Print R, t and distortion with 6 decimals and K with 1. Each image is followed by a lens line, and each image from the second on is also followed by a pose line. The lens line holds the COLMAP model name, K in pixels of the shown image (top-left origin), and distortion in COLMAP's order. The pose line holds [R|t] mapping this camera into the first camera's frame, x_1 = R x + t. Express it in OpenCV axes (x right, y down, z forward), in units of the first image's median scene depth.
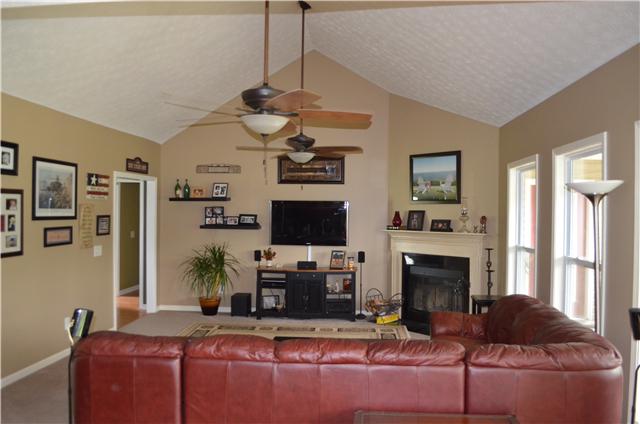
lens RADIAL K [[501.4, 0, 320.0], [0, 501.4, 212.0], [0, 0, 1]] dist [-0.067790, -0.004622]
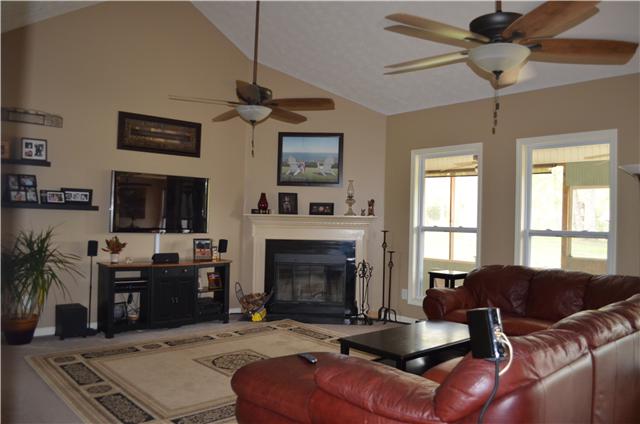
lens RADIAL K [[532.1, 0, 320.0], [0, 532.1, 212.0], [0, 0, 1]] dist [-0.009527, -0.006559]
pose [[0.701412, 0.019131, 0.712500, -0.449284], [-0.018160, 0.999795, -0.008967, 0.038881], [-0.712525, -0.006650, 0.701615, 0.261966]]
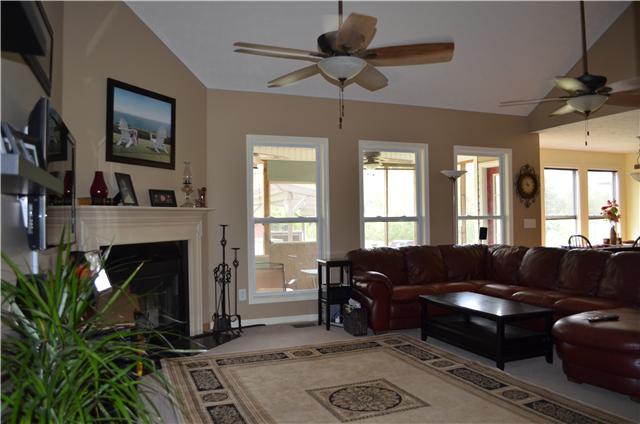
lens RADIAL K [[501.4, 0, 320.0], [0, 501.4, 212.0], [0, 0, 1]] dist [-0.067790, -0.004622]
pose [[-0.425747, 0.004516, 0.904831, -0.439996], [0.002012, 0.999990, -0.004044, 0.045396], [-0.904840, 0.000099, -0.425751, 1.008210]]
